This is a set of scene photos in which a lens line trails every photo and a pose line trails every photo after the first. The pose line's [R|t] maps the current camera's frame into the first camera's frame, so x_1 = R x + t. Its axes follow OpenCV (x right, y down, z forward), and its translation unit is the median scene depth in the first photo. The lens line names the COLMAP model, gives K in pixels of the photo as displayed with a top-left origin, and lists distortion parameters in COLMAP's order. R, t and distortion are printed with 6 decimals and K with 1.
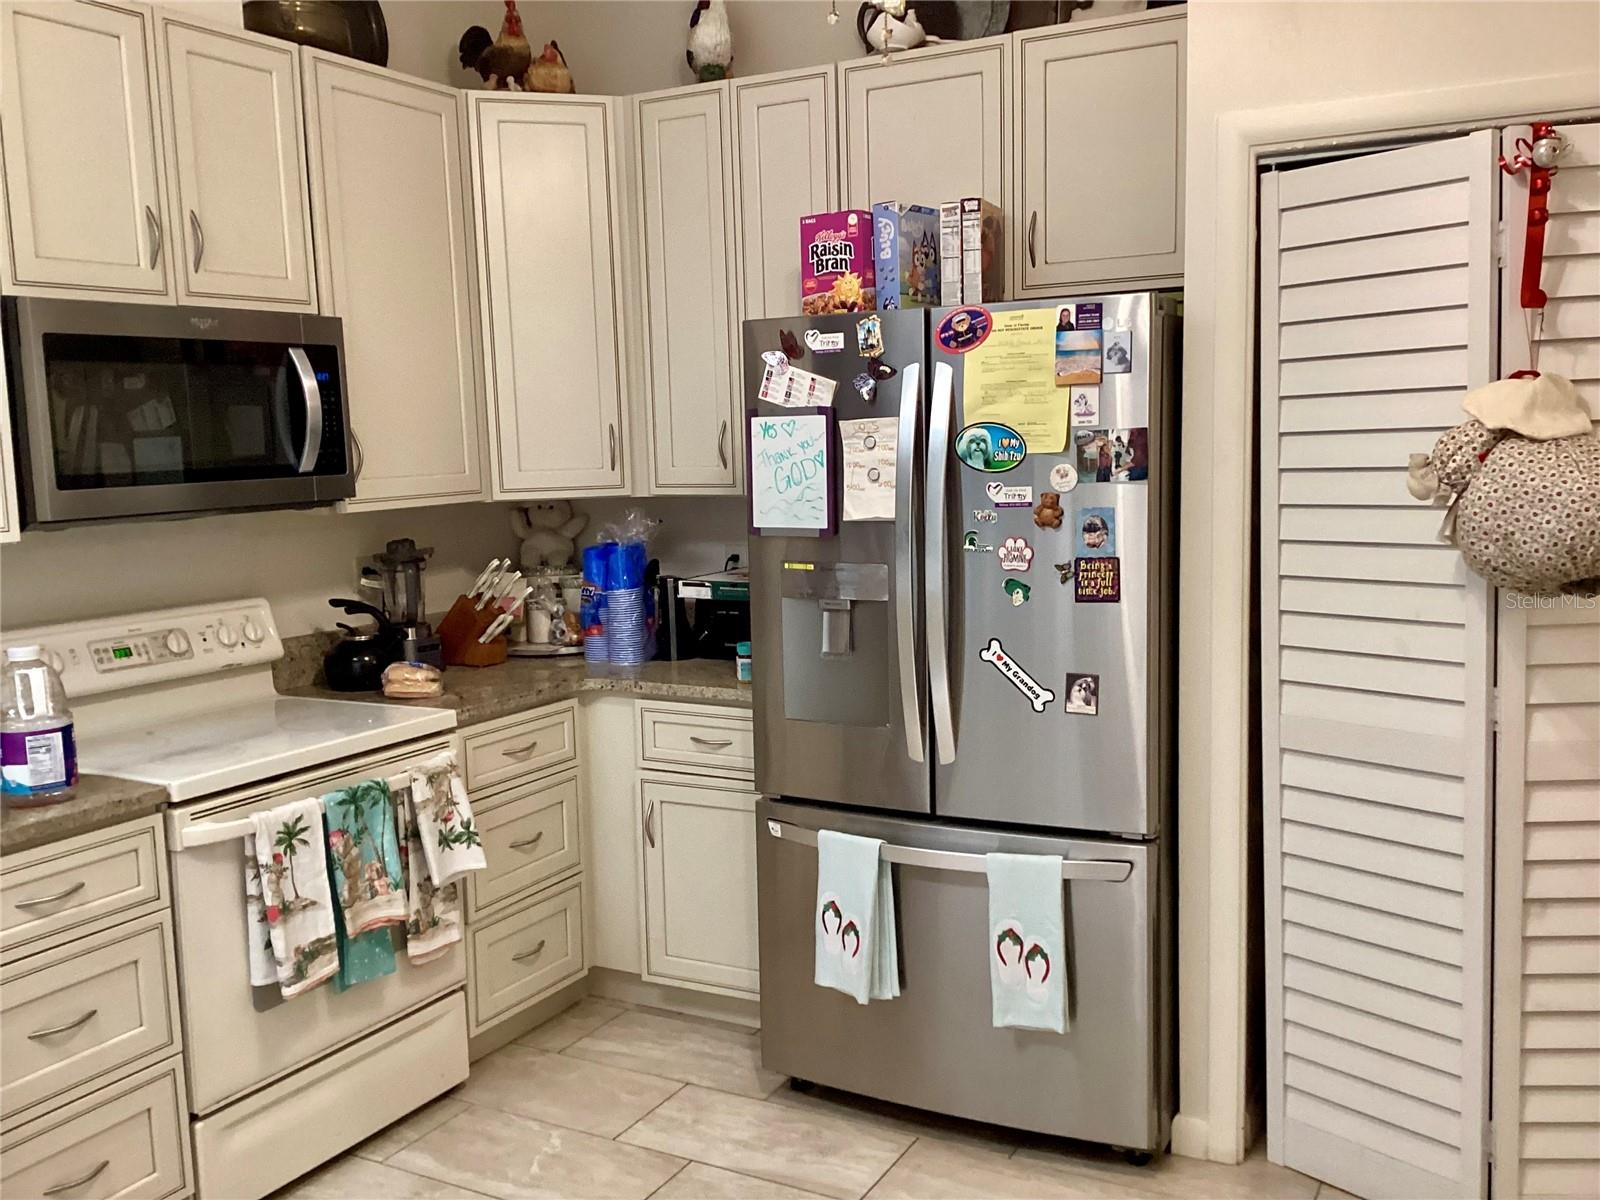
lens RADIAL K [[1433.7, 0, 807.8], [0, 1433.7, 597.9], [0, 0, 1]] dist [0.131789, -0.233237]
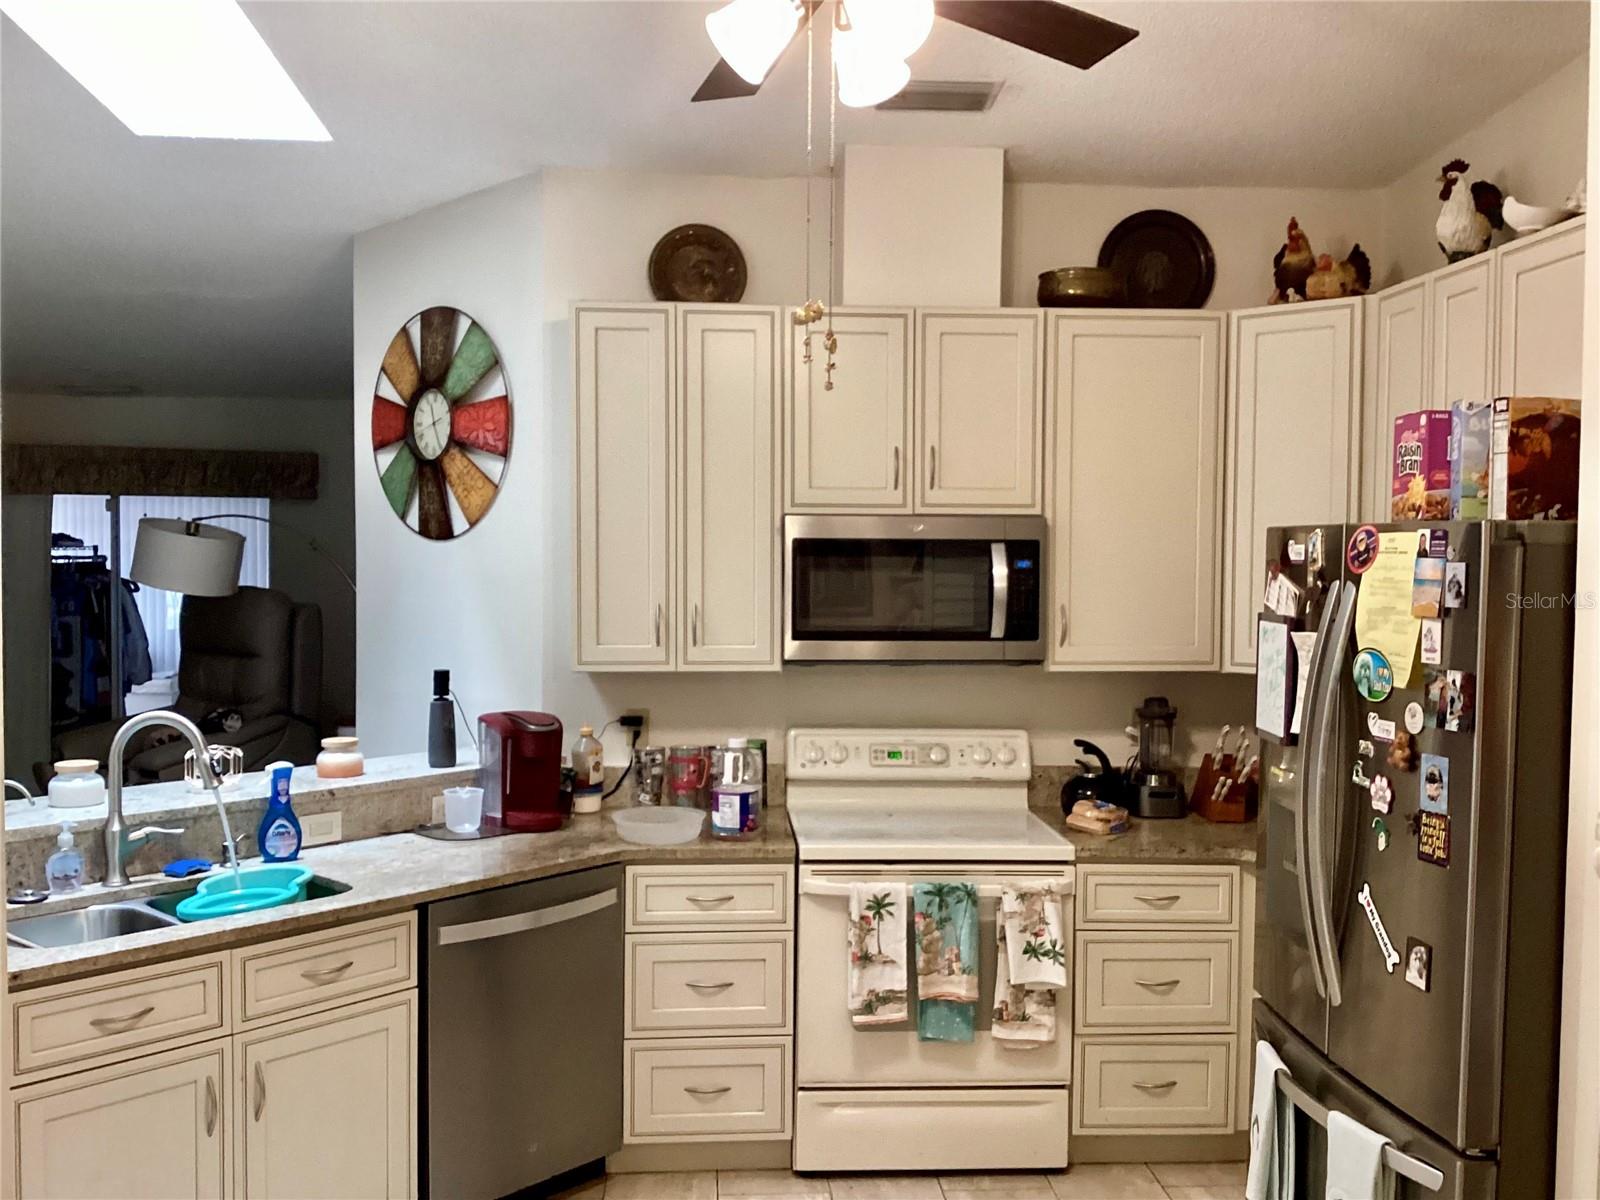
lens RADIAL K [[1433.7, 0, 807.8], [0, 1433.7, 597.9], [0, 0, 1]] dist [0.131789, -0.233237]
pose [[0.545326, 0.059285, -0.836125, 0.665415], [-0.121925, 0.992497, -0.009148, -0.094218], [0.829309, 0.106933, 0.548463, 0.162189]]
